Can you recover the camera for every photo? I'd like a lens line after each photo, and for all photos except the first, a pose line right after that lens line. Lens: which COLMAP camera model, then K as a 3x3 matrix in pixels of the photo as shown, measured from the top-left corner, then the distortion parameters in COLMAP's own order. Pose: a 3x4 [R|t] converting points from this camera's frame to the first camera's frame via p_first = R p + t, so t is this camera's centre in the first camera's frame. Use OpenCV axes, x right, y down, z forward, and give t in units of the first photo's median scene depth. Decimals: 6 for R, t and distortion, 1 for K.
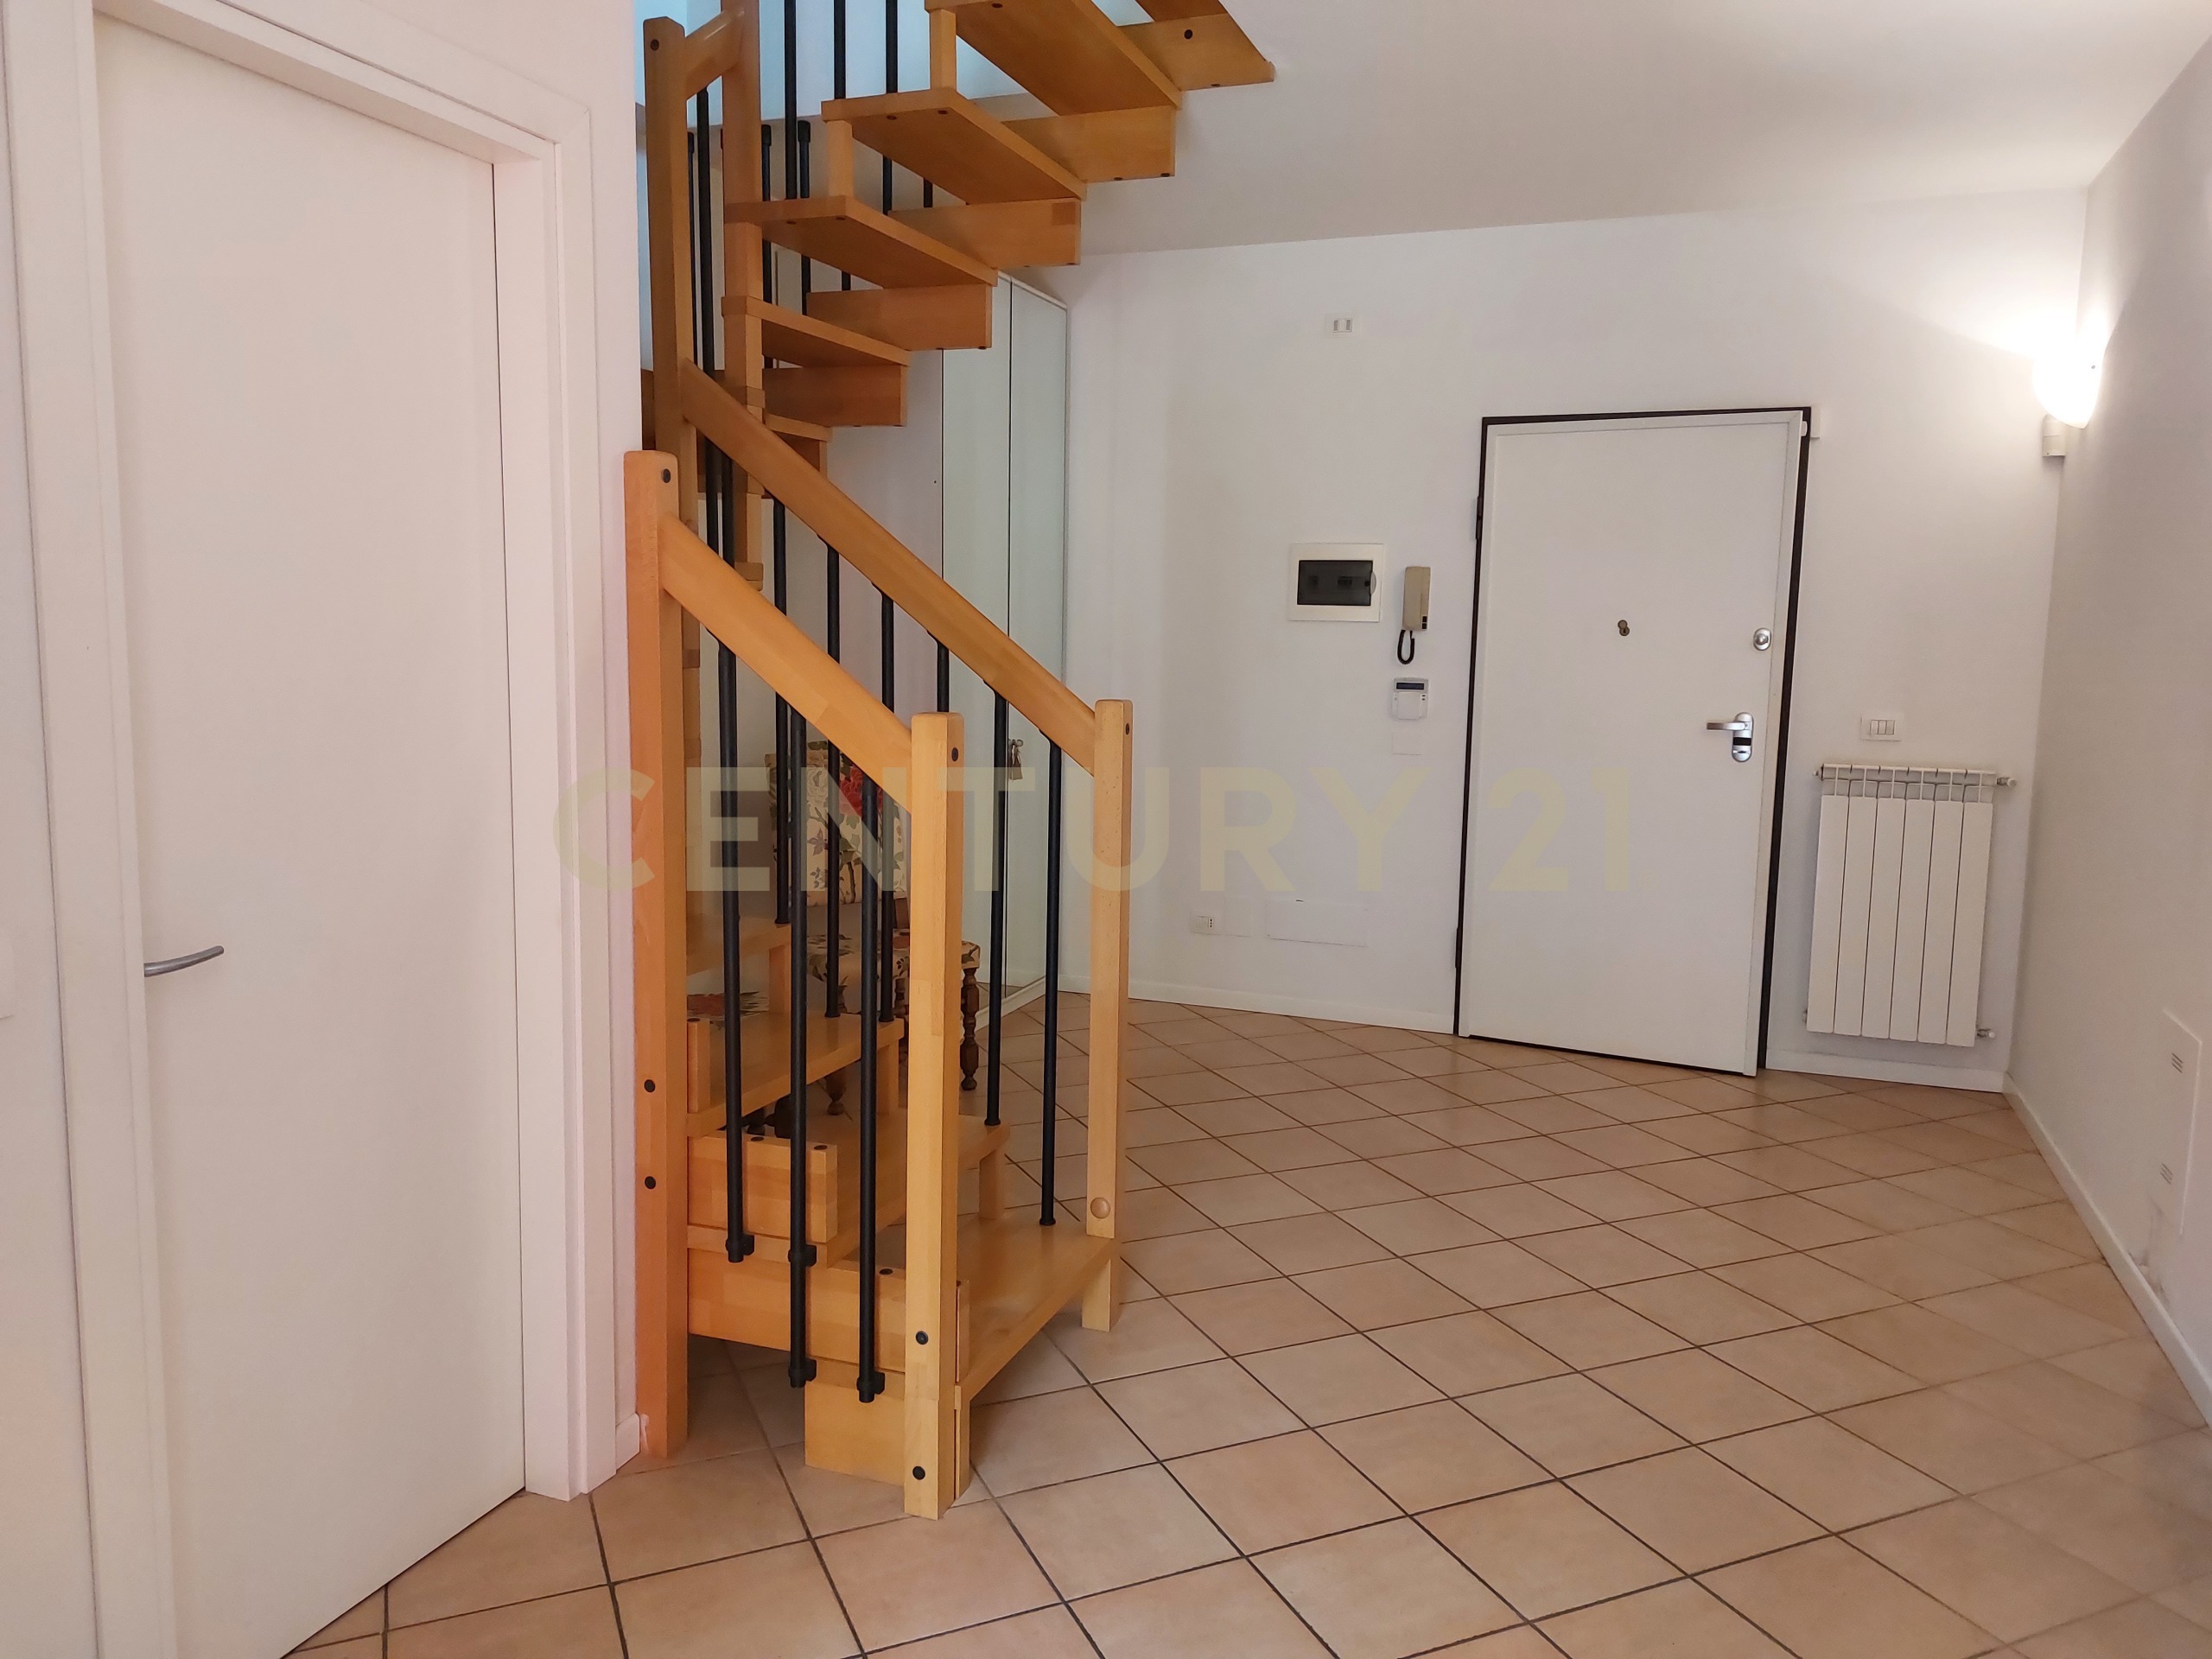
lens RADIAL K [[1583.3, 0, 1108.3], [0, 1583.3, 806.9], [0, 0, 1]] dist [0.103872, -0.116931]
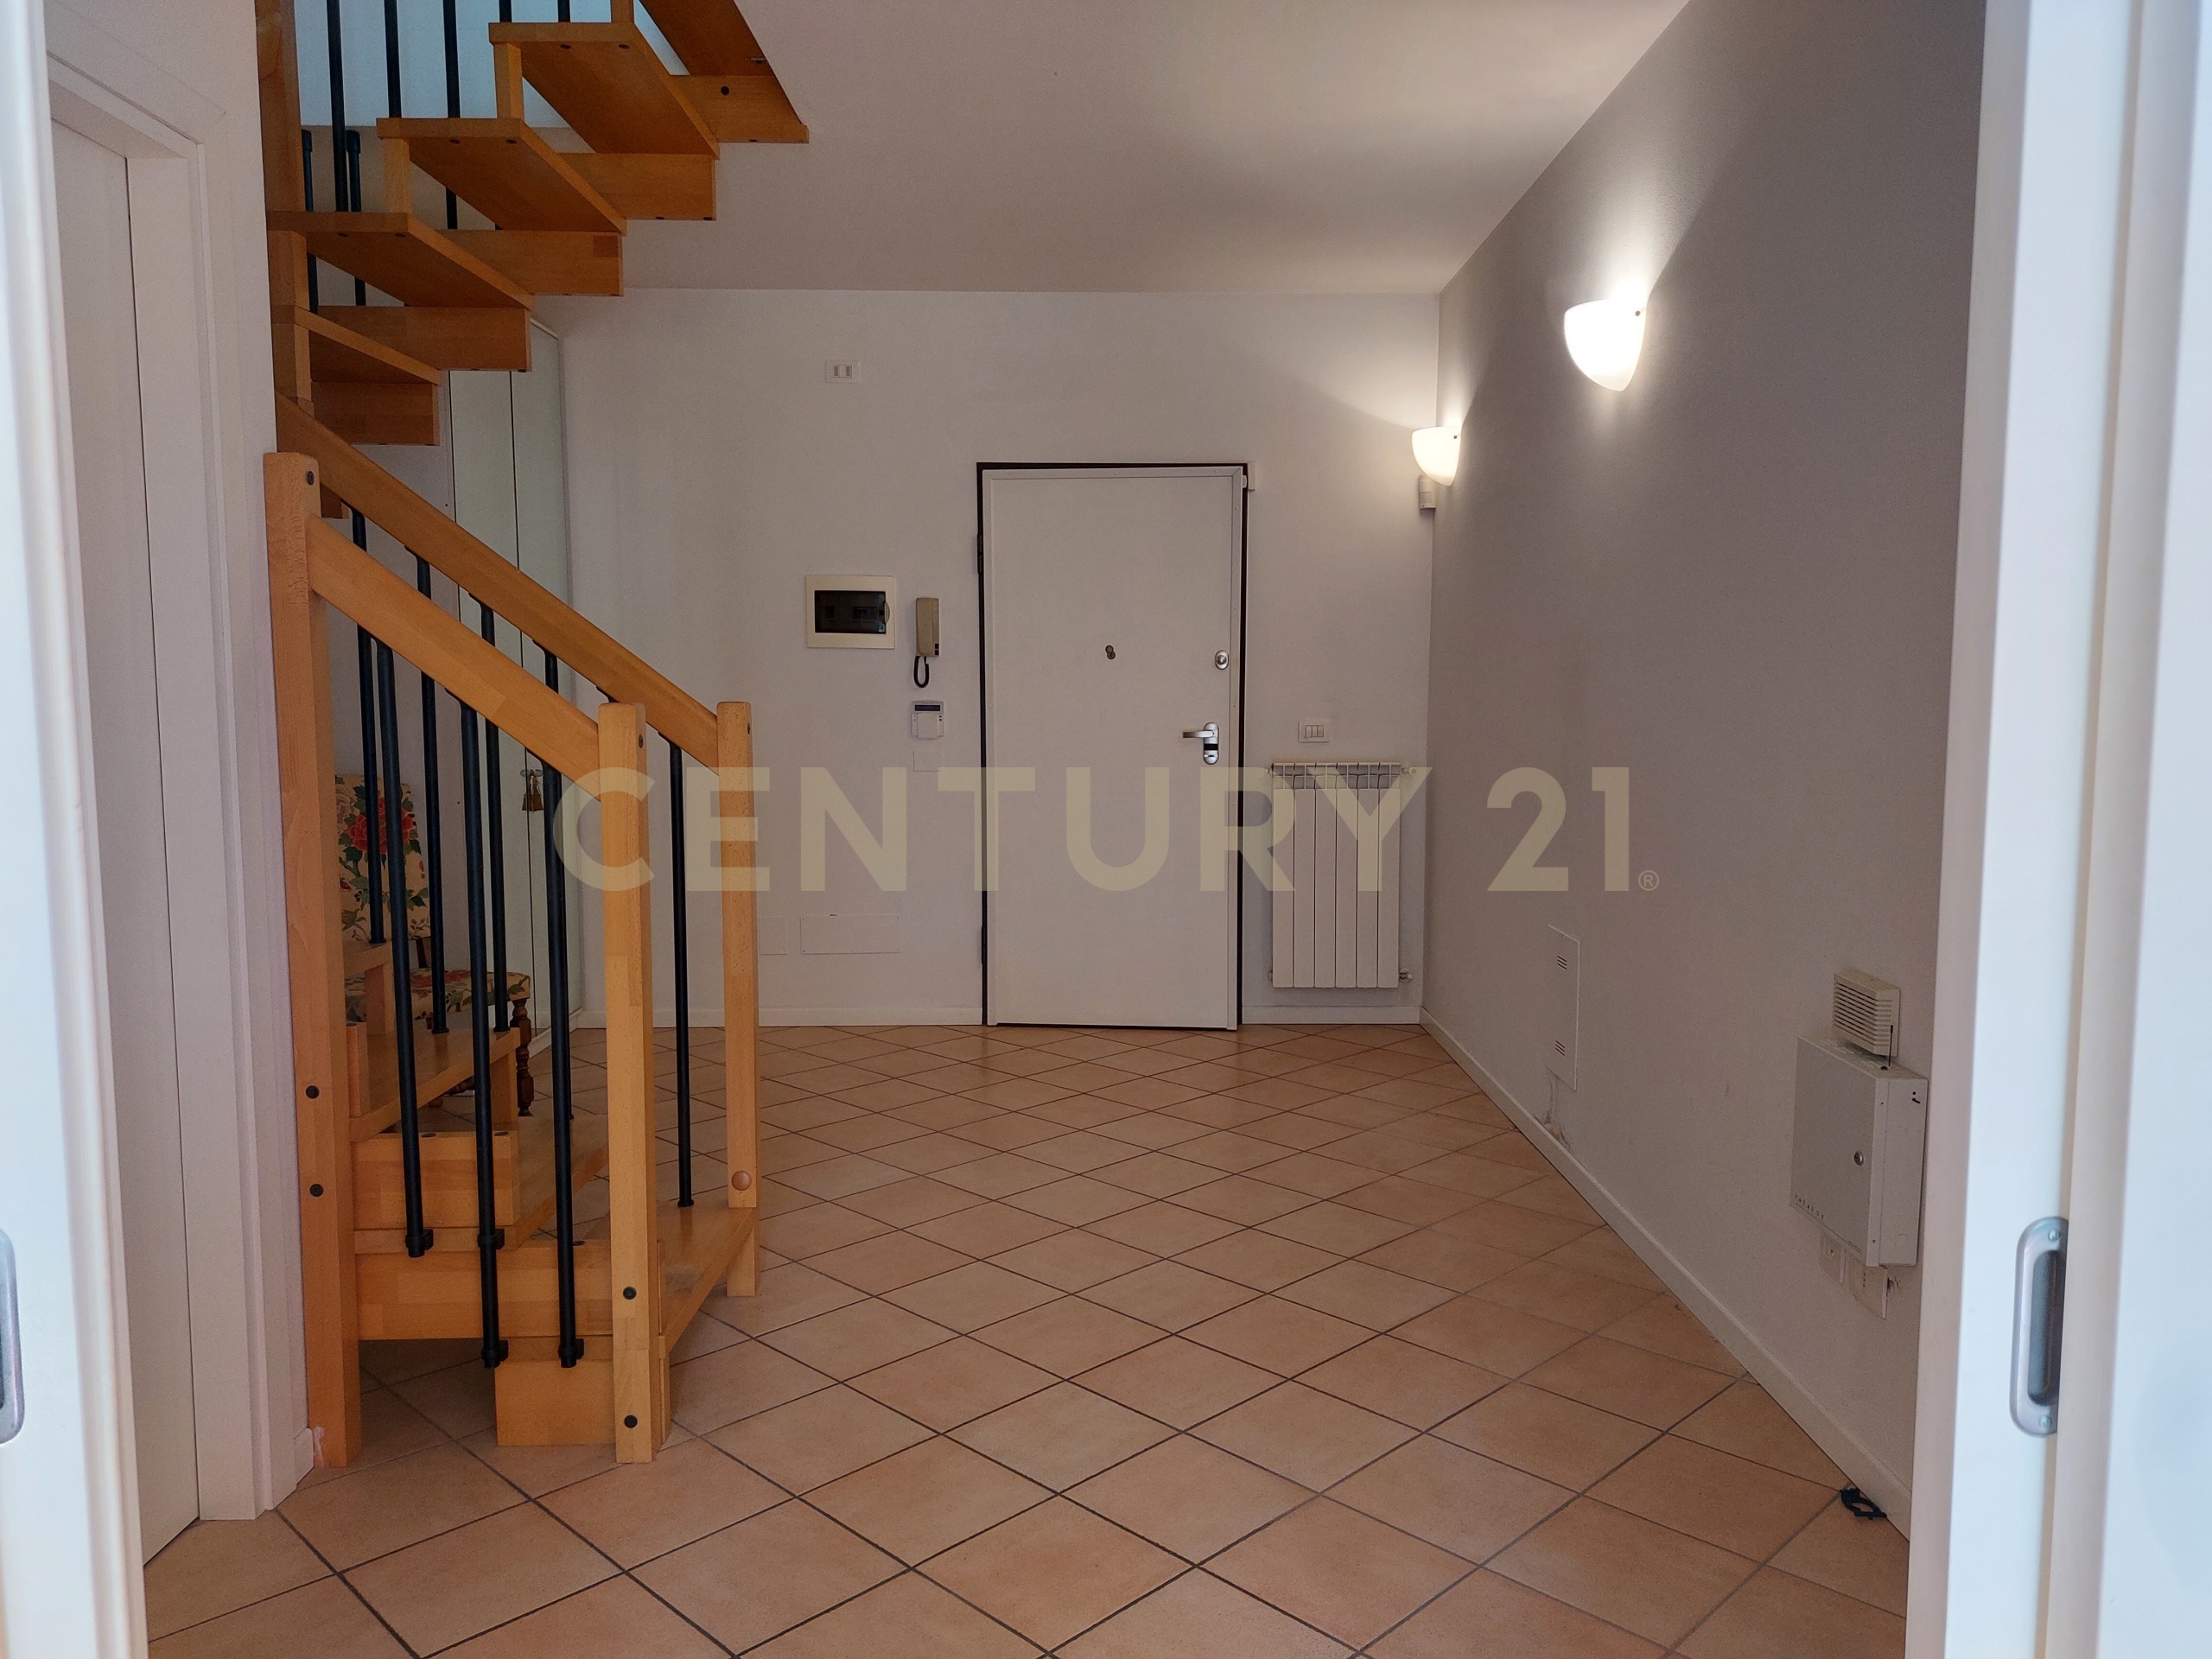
lens RADIAL K [[1587.5, 0, 1106.0], [0, 1587.5, 829.5], [0, 0, 1]] dist [0.076067, -0.070836]
pose [[0.935218, -0.051381, 0.350324, -0.126561], [0.057882, 0.998290, -0.008106, 0.036251], [-0.349309, 0.027859, 0.936594, -0.083438]]
